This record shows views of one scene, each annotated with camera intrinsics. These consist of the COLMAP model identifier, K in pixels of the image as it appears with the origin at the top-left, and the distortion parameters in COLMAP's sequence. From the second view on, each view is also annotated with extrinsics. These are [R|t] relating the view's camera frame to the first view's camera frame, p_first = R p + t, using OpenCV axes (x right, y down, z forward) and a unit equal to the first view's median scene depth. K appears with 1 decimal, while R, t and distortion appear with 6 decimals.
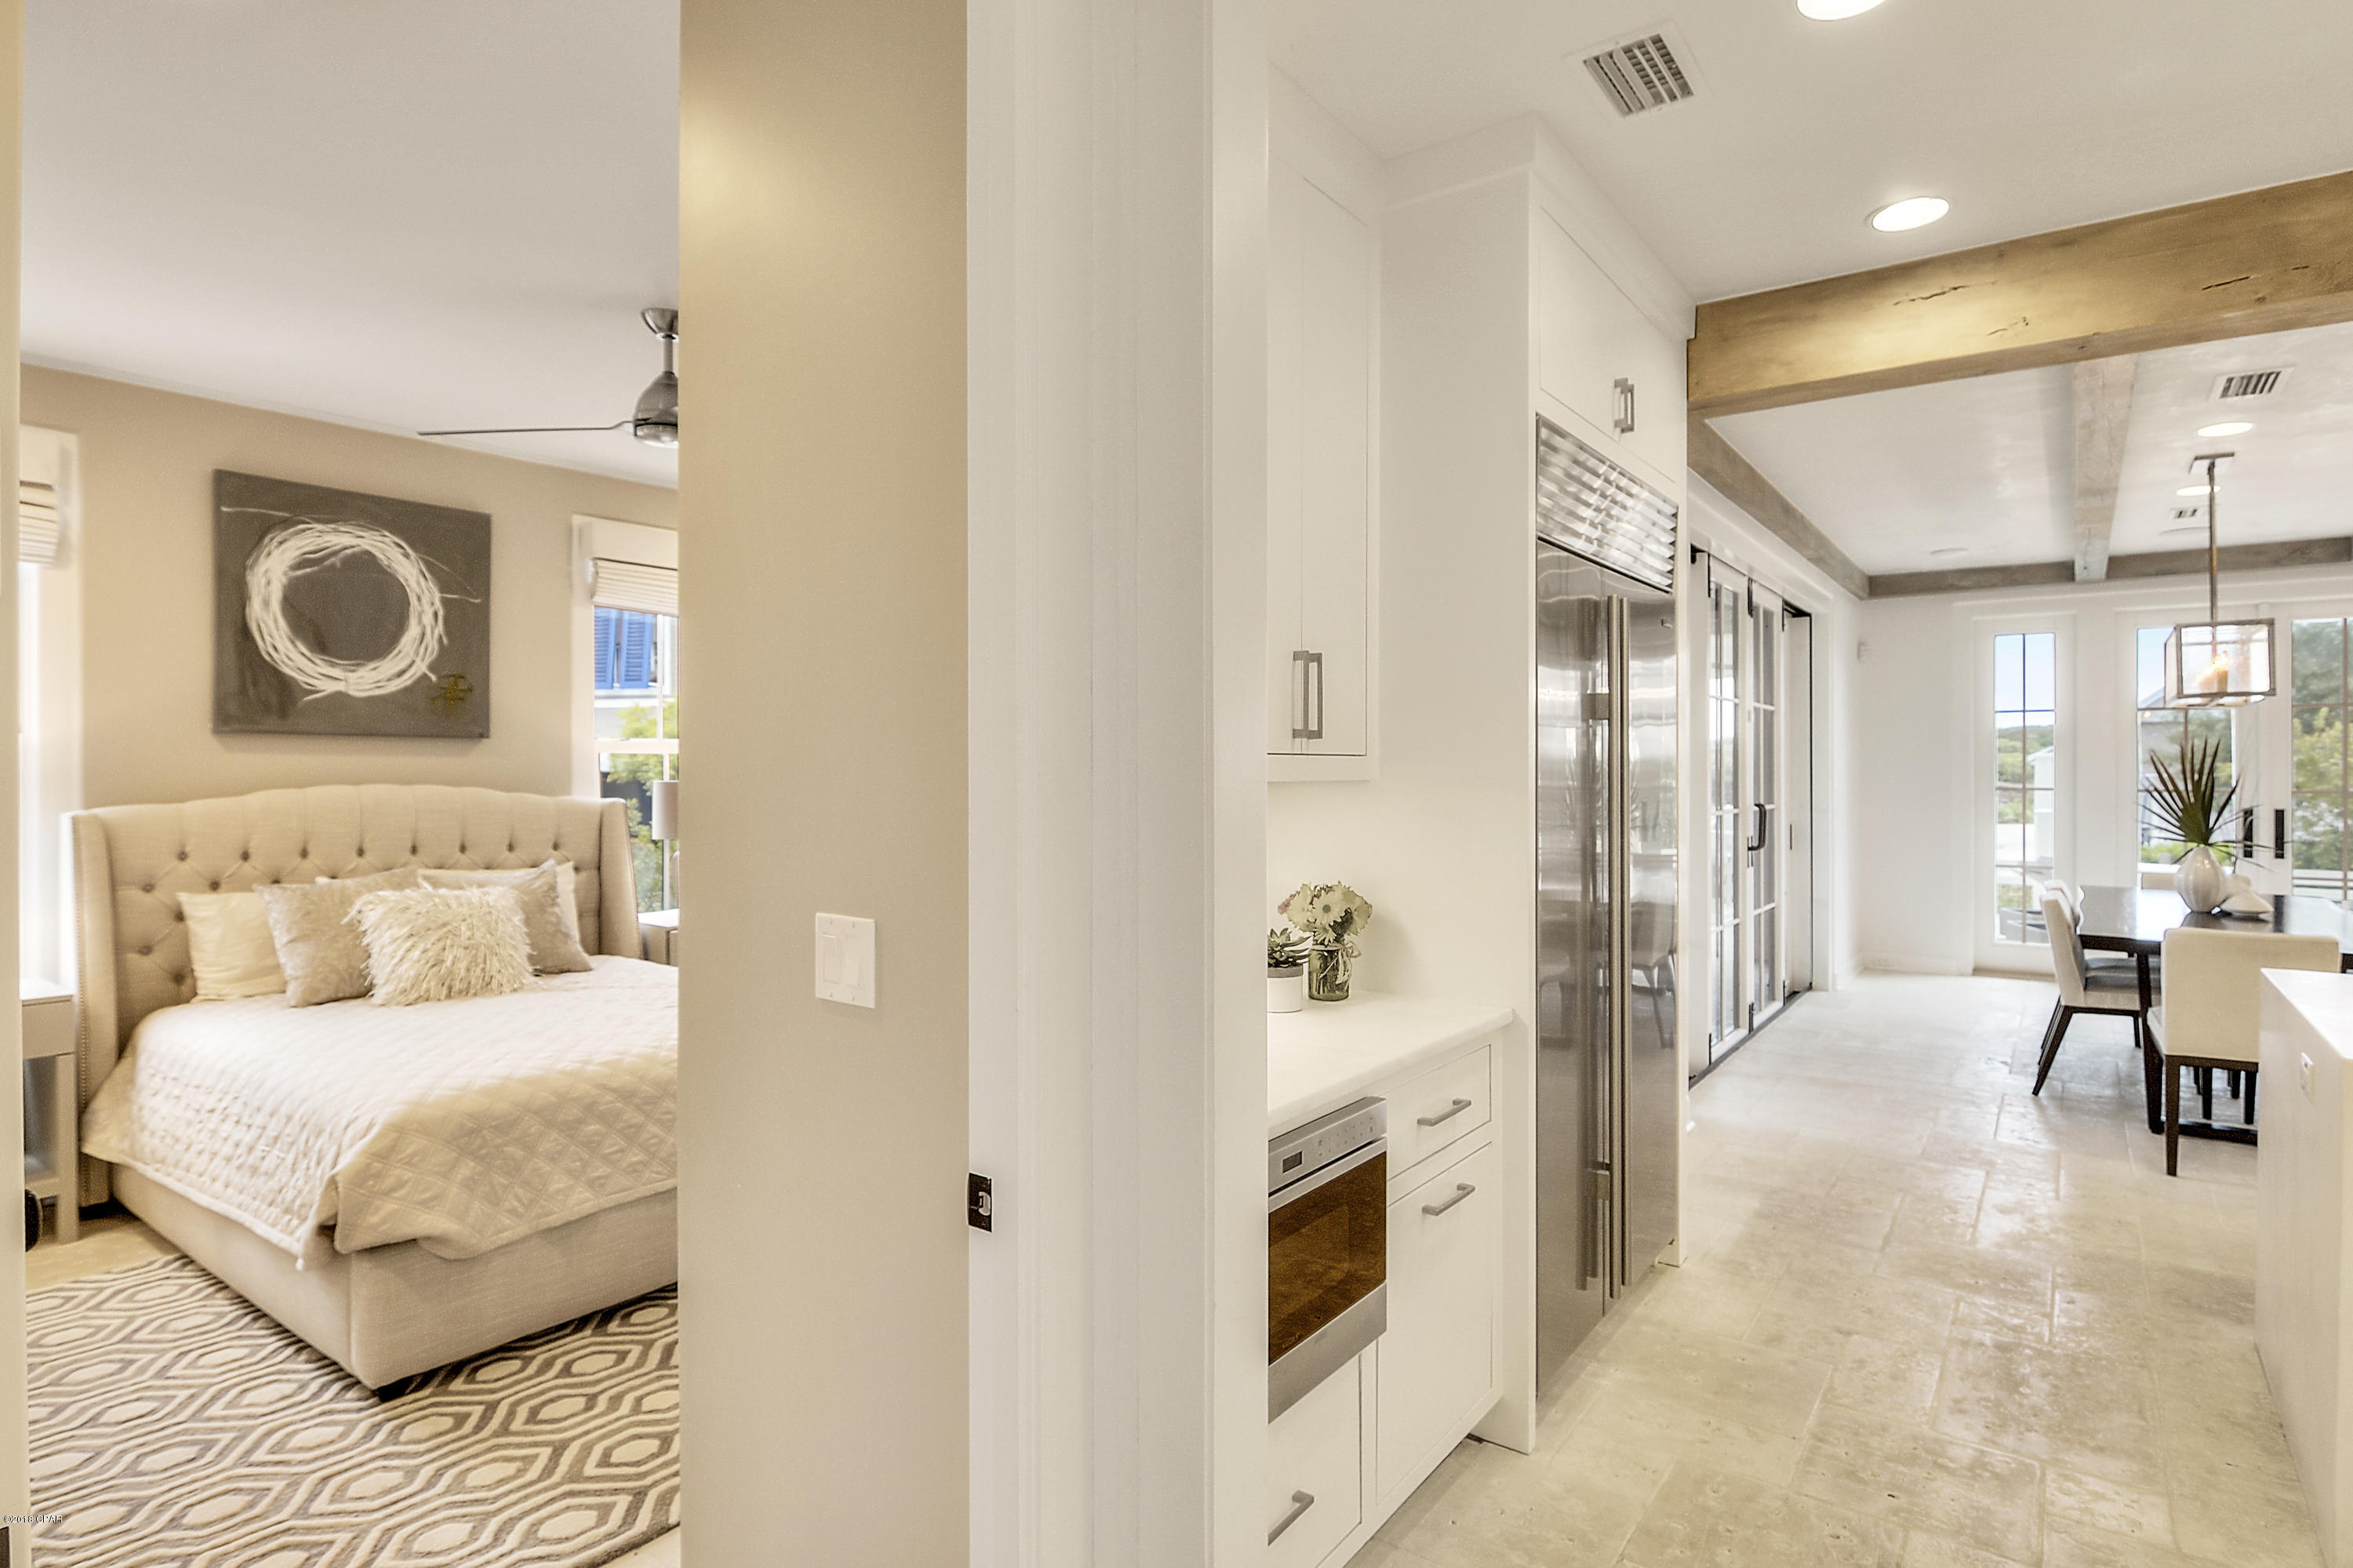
lens RADIAL K [[1205.4, 0, 1185.1], [0, 1205.4, 772.5], [0, 0, 1]] dist [0.001941, -0.011231]
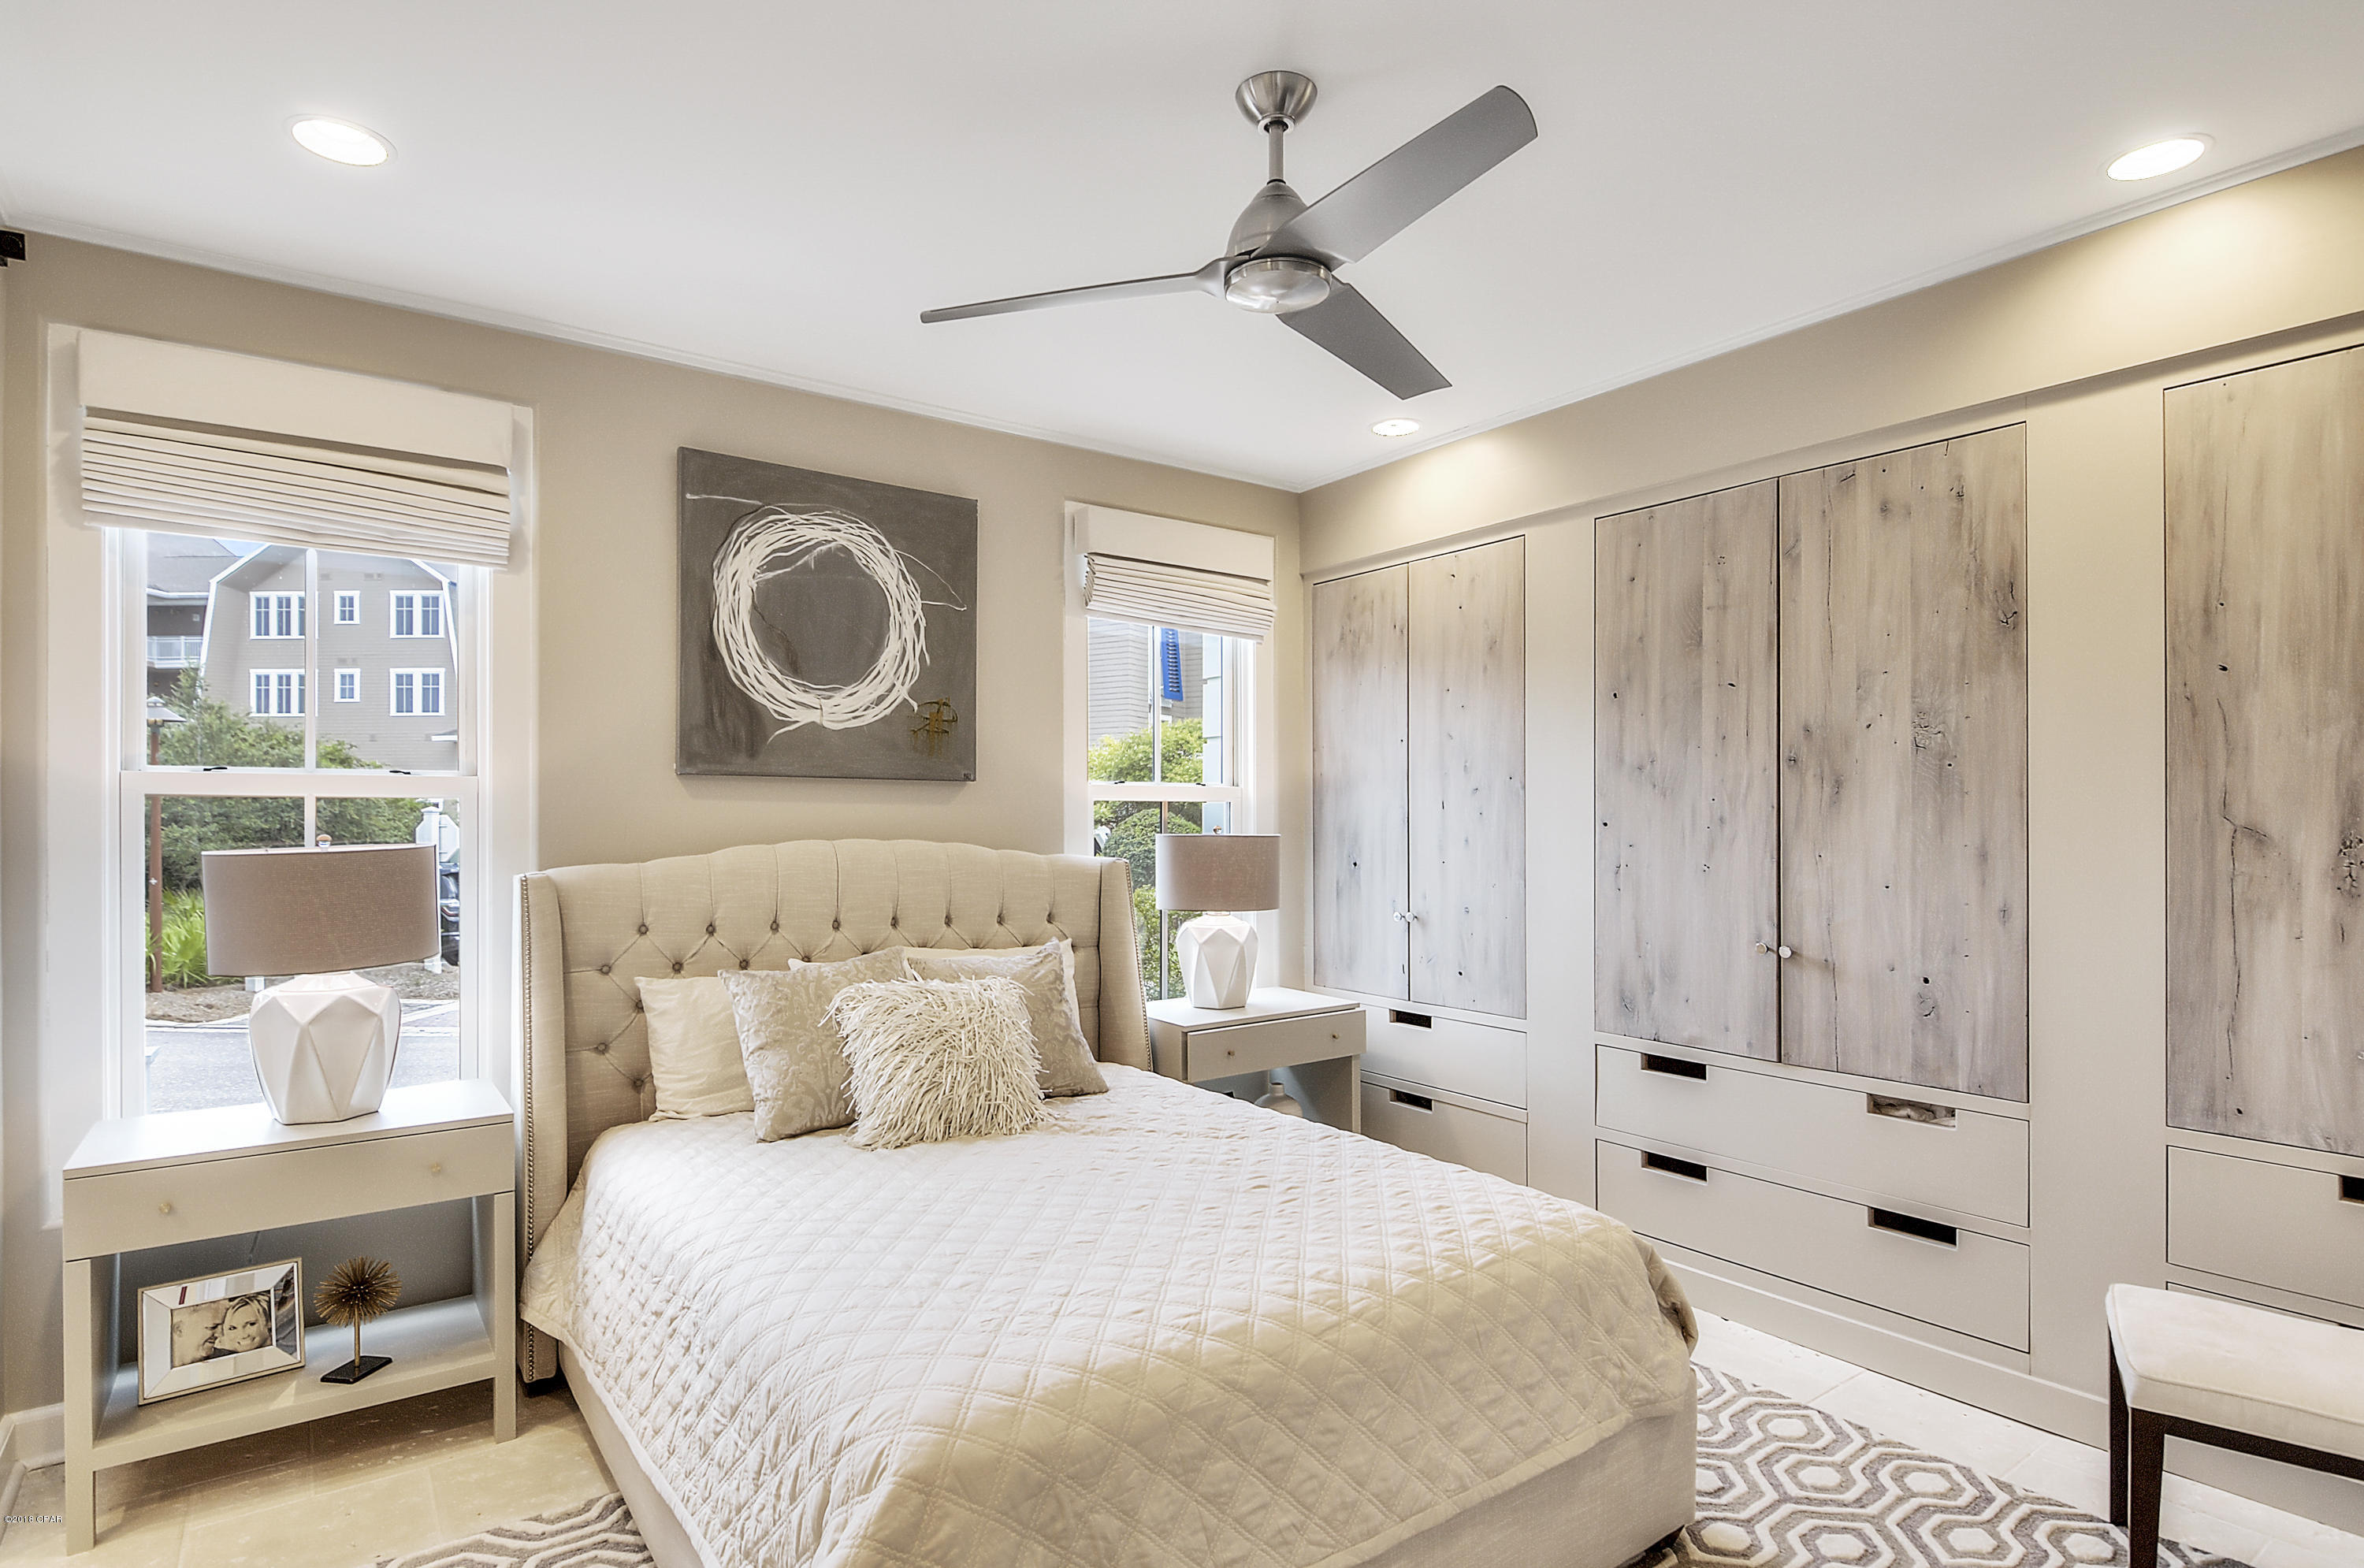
lens RADIAL K [[1236.1, 0, 1200.5], [0, 1236.1, 822.7], [0, 0, 1]] dist [-0.003127, -0.000883]
pose [[0.954889, 0.000330, -0.296964, -0.239049], [-0.000626, 0.999999, -0.000903, -0.000242], [0.296964, 0.001049, 0.954888, 0.327612]]
